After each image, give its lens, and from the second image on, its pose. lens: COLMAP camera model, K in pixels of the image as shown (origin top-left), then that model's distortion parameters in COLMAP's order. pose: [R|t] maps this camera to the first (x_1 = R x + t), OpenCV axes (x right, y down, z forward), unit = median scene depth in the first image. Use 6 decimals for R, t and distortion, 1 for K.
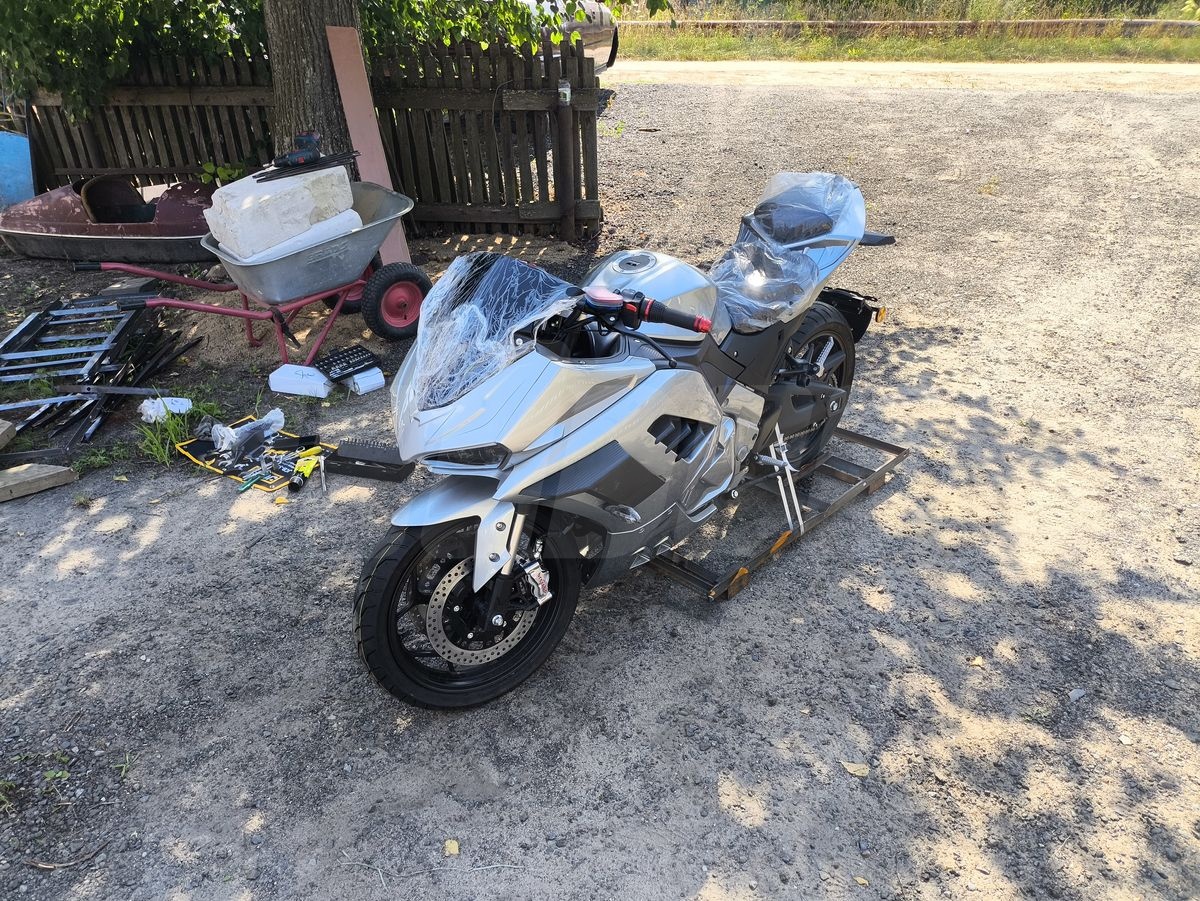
lens RADIAL K [[863.9, 0, 600.0], [0, 863.9, 450.5], [0, 0, 1]] dist [-0.005131, -0.009901]
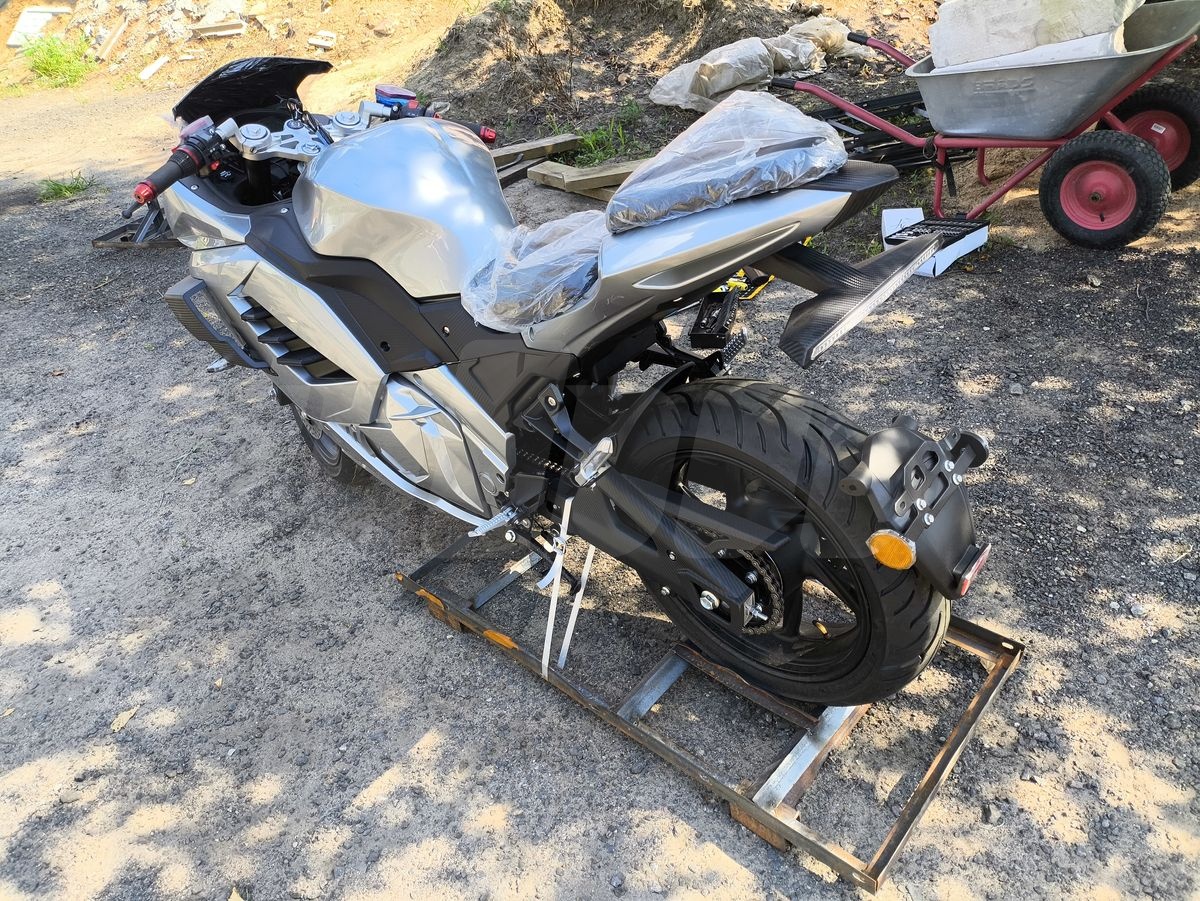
lens RADIAL K [[863.9, 0, 600.0], [0, 863.9, 450.5], [0, 0, 1]] dist [-0.005131, -0.009901]
pose [[0.038827, 0.572782, -0.818788, 0.453157], [-0.344616, 0.776809, 0.527074, -0.258188], [0.937940, 0.261703, 0.227552, 0.597028]]
